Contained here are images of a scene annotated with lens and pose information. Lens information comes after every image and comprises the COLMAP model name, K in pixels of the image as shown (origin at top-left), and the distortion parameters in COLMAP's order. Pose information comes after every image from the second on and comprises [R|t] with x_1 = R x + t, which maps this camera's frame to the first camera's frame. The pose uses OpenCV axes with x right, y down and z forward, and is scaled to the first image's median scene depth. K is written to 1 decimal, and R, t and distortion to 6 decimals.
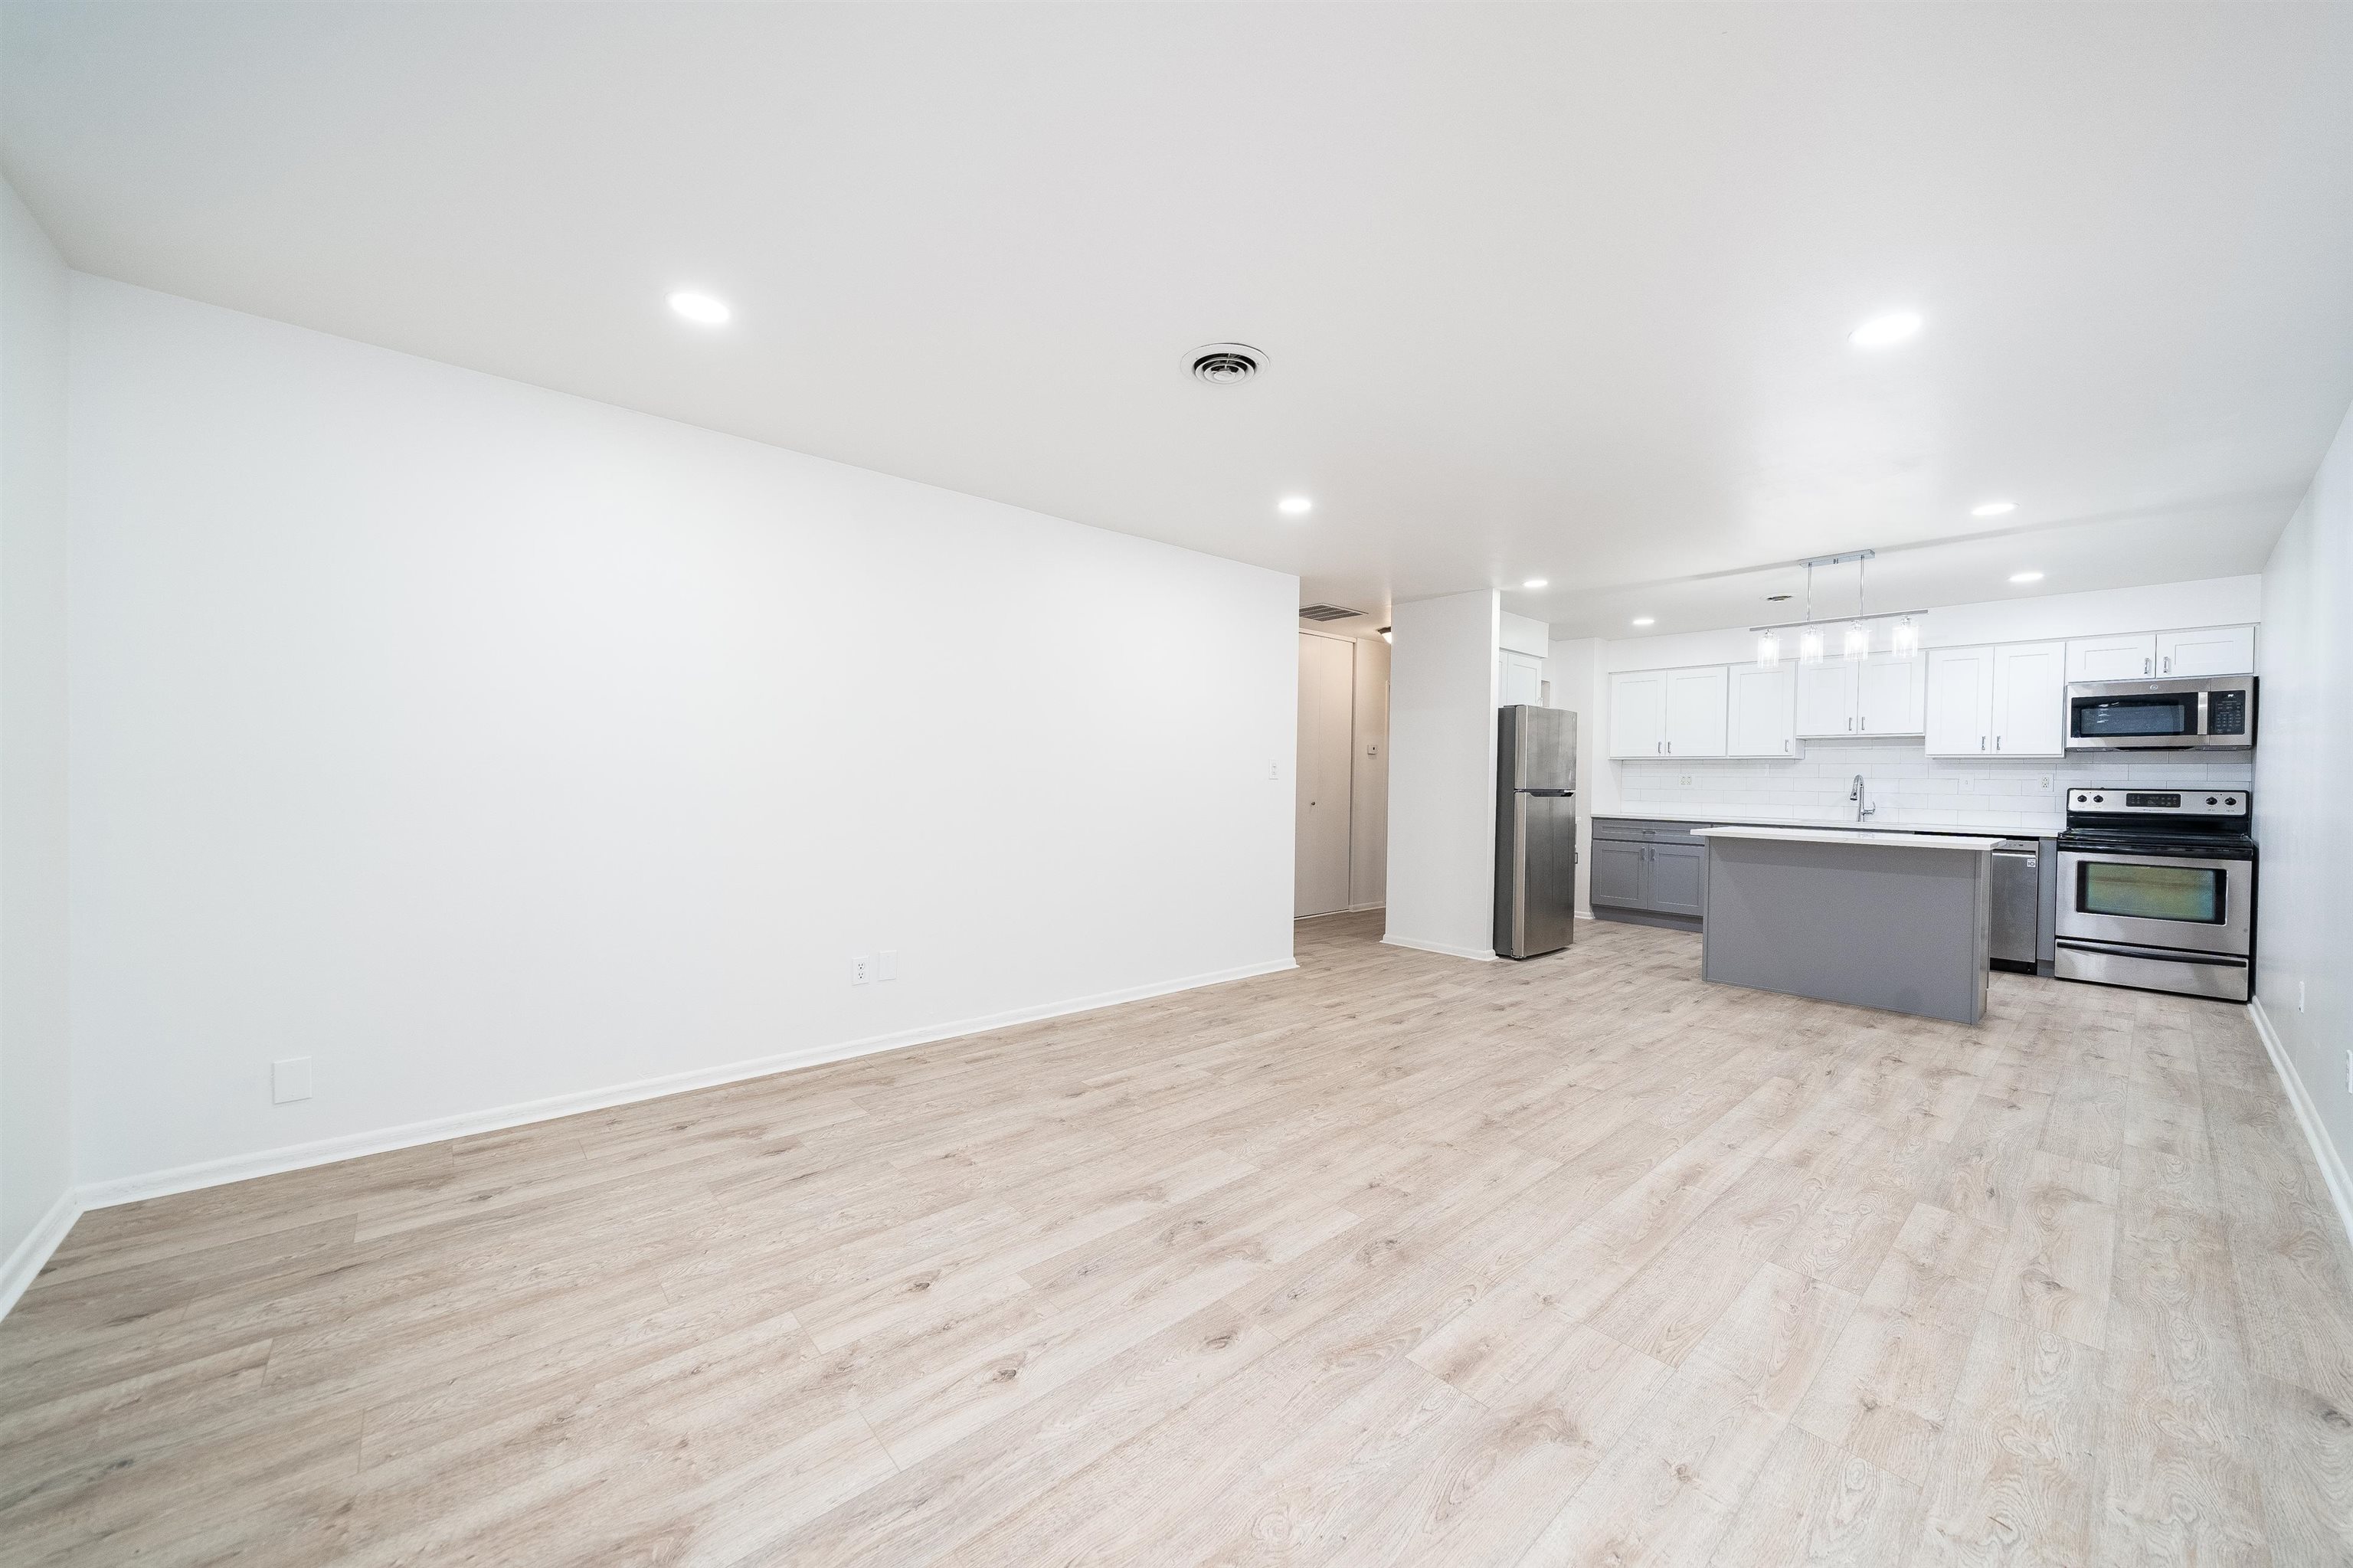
lens RADIAL K [[860.5, 0, 1181.7], [0, 860.5, 787.8], [0, 0, 1]] dist [-0.005413, 0.000065]
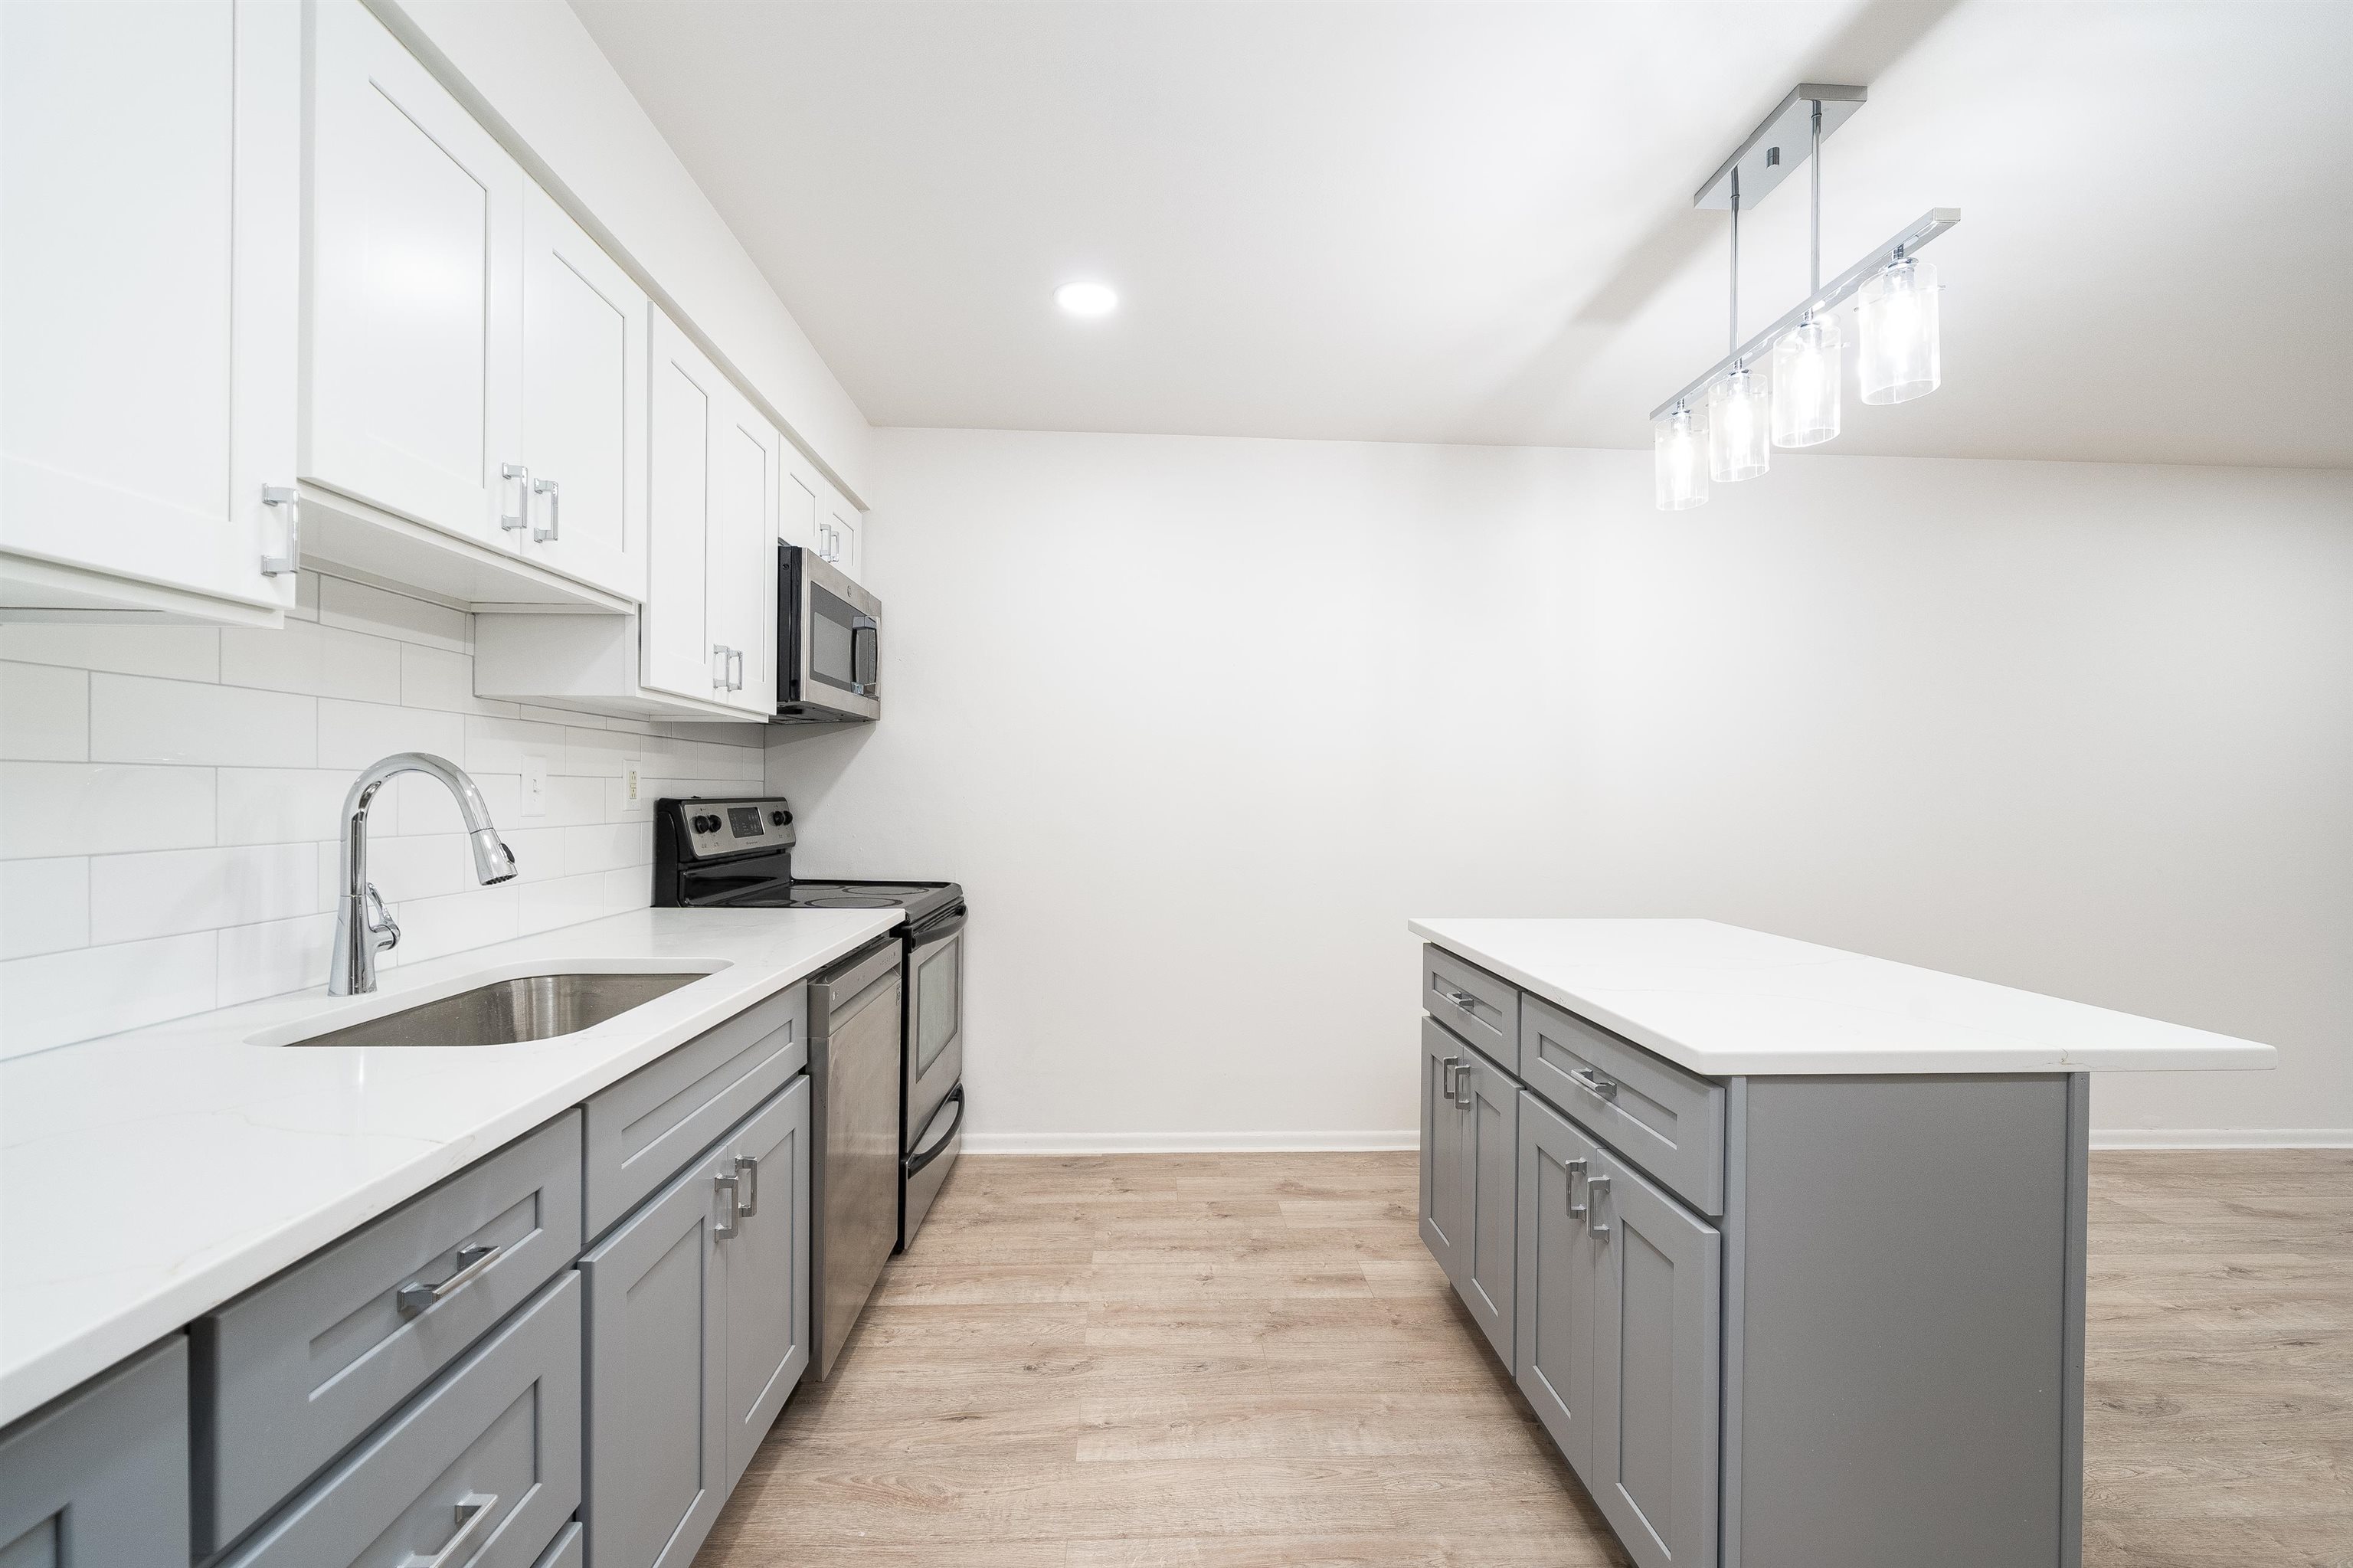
lens RADIAL K [[986.5, 0, 1176.9], [0, 986.5, 811.0], [0, 0, 1]] dist [-0.002014, -0.000301]
pose [[-0.777173, -0.033224, 0.628409, 0.875756], [-0.014295, 0.999280, 0.035153, -0.023321], [-0.629124, 0.018336, -0.777089, 1.830334]]
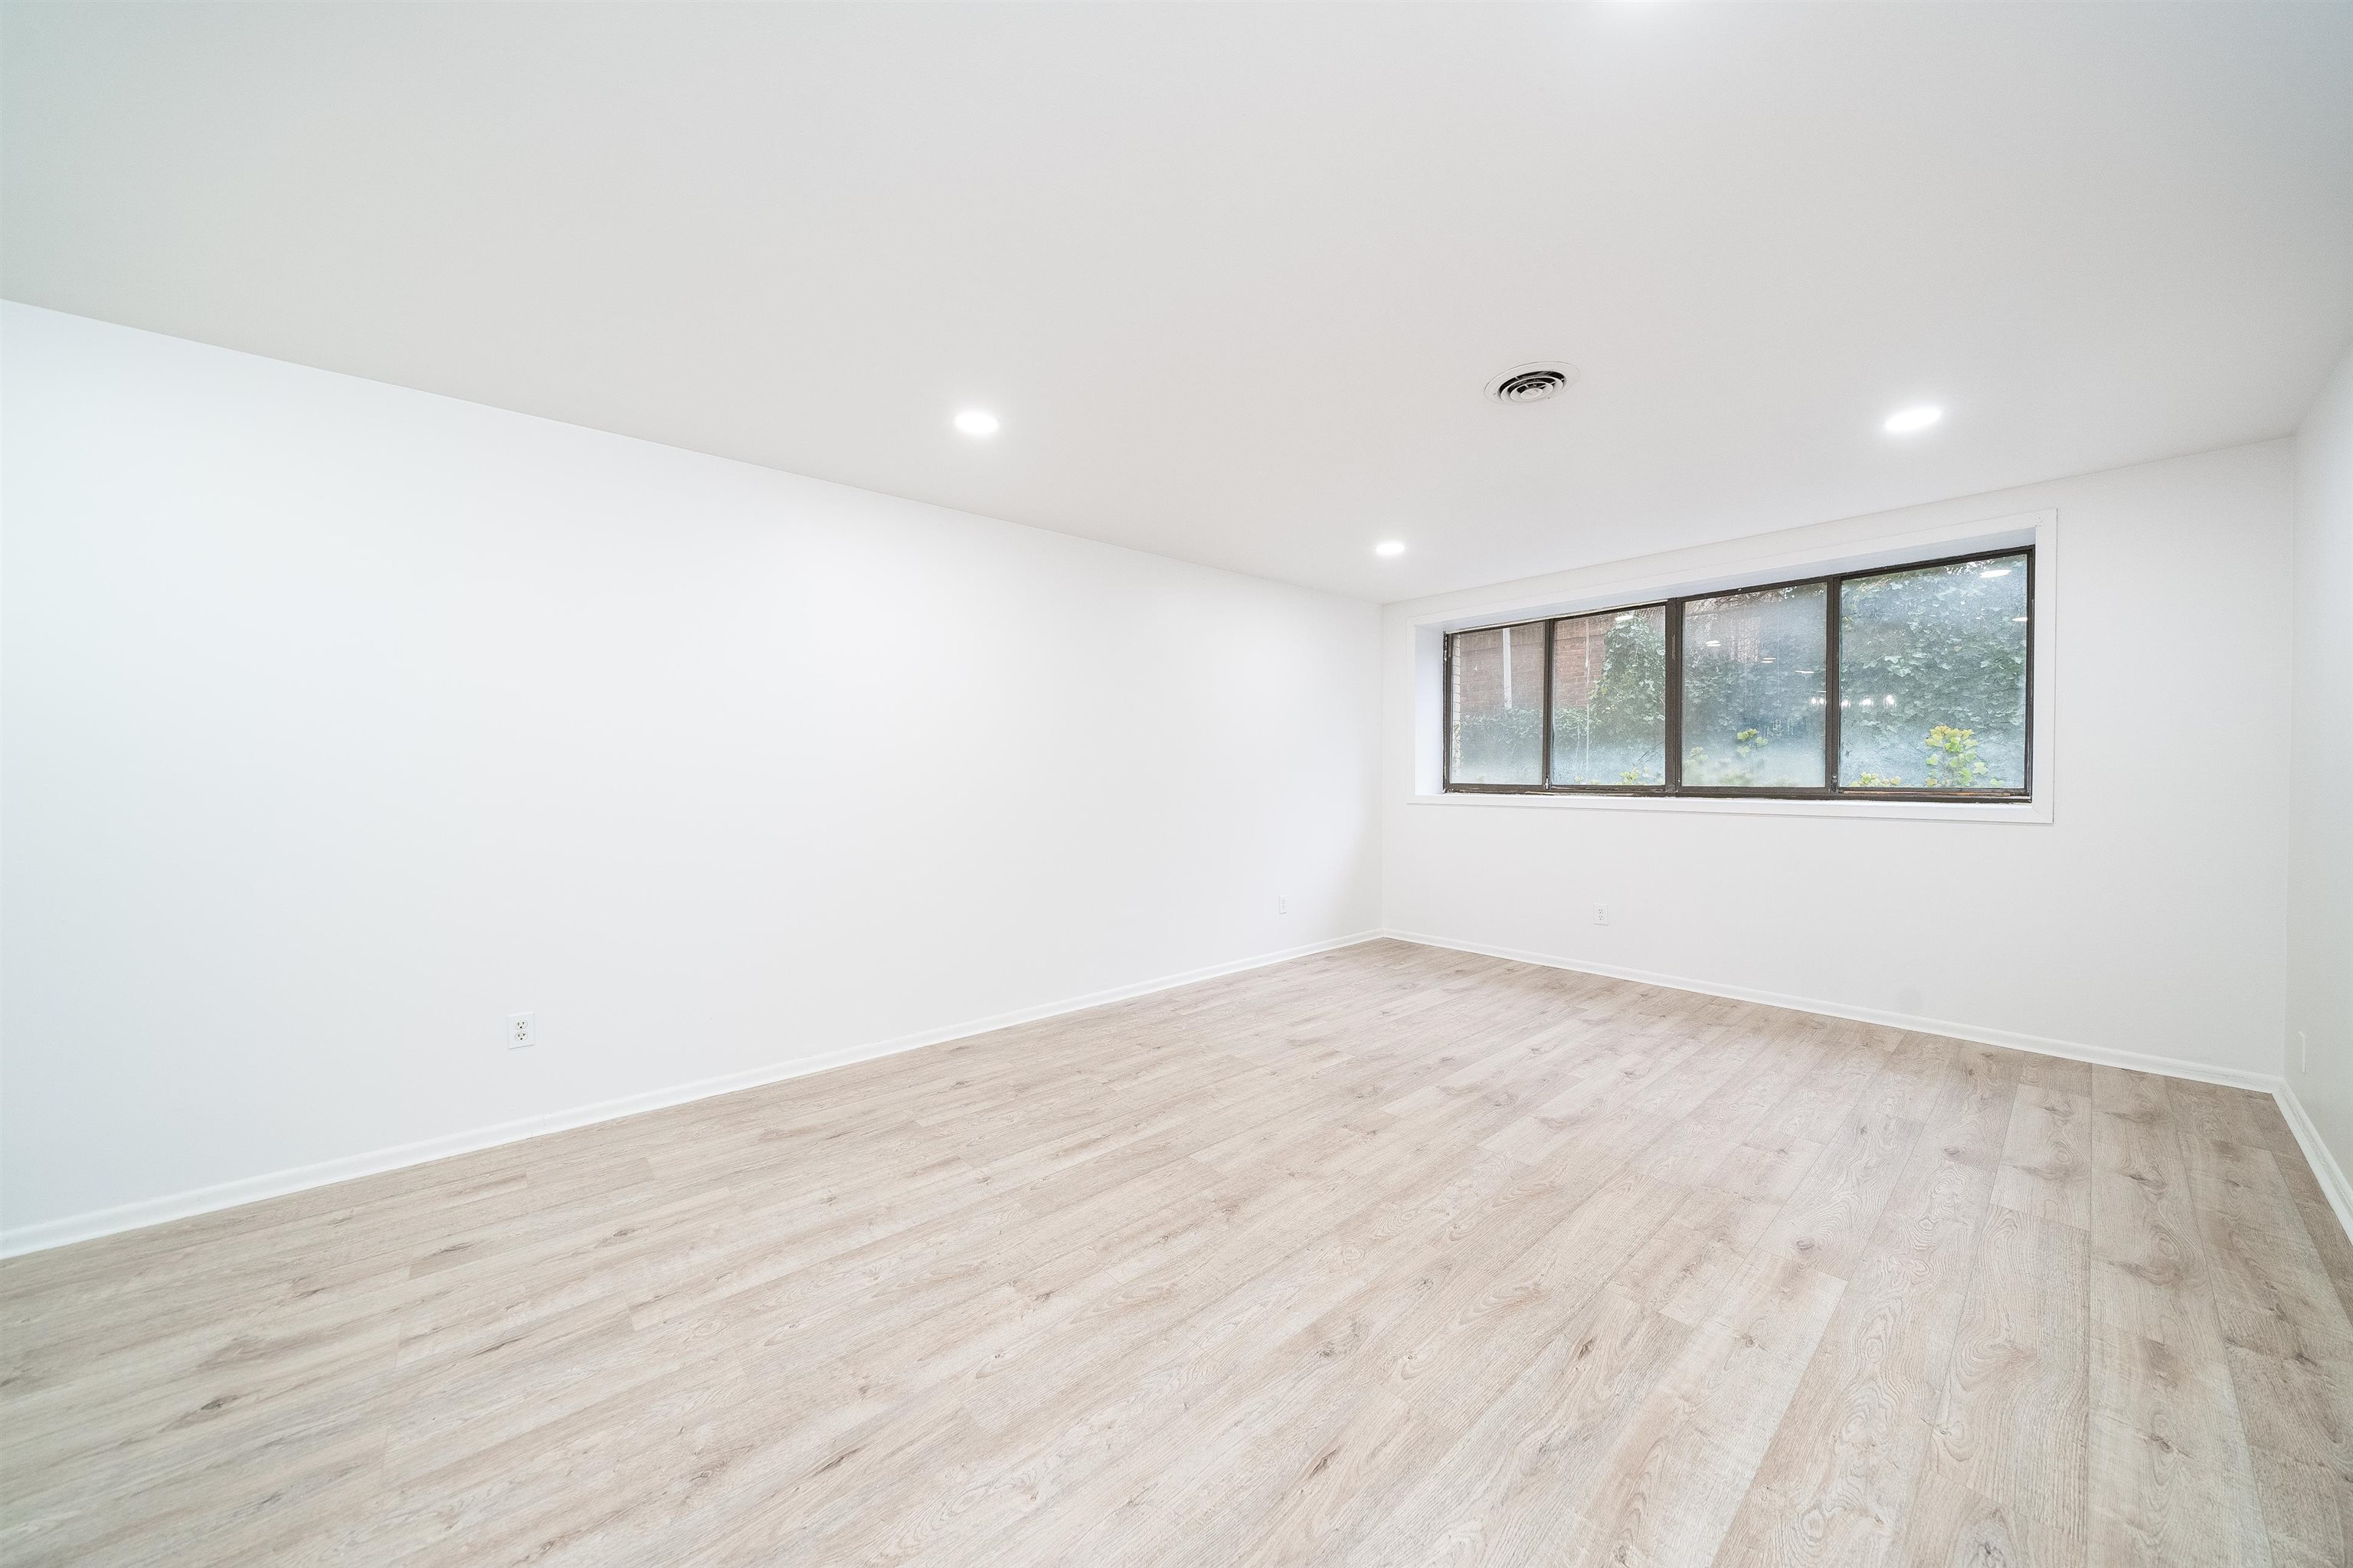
lens RADIAL K [[800.0, 0, 1176.5], [0, 800.0, 784.0], [0, 0, 1]] dist [-0.006733, 0.000232]
pose [[-0.999888, -0.009257, 0.011766, 0.319744], [-0.008933, 0.999589, 0.027256, -0.025190], [-0.012013, 0.027148, -0.999559, 1.379834]]
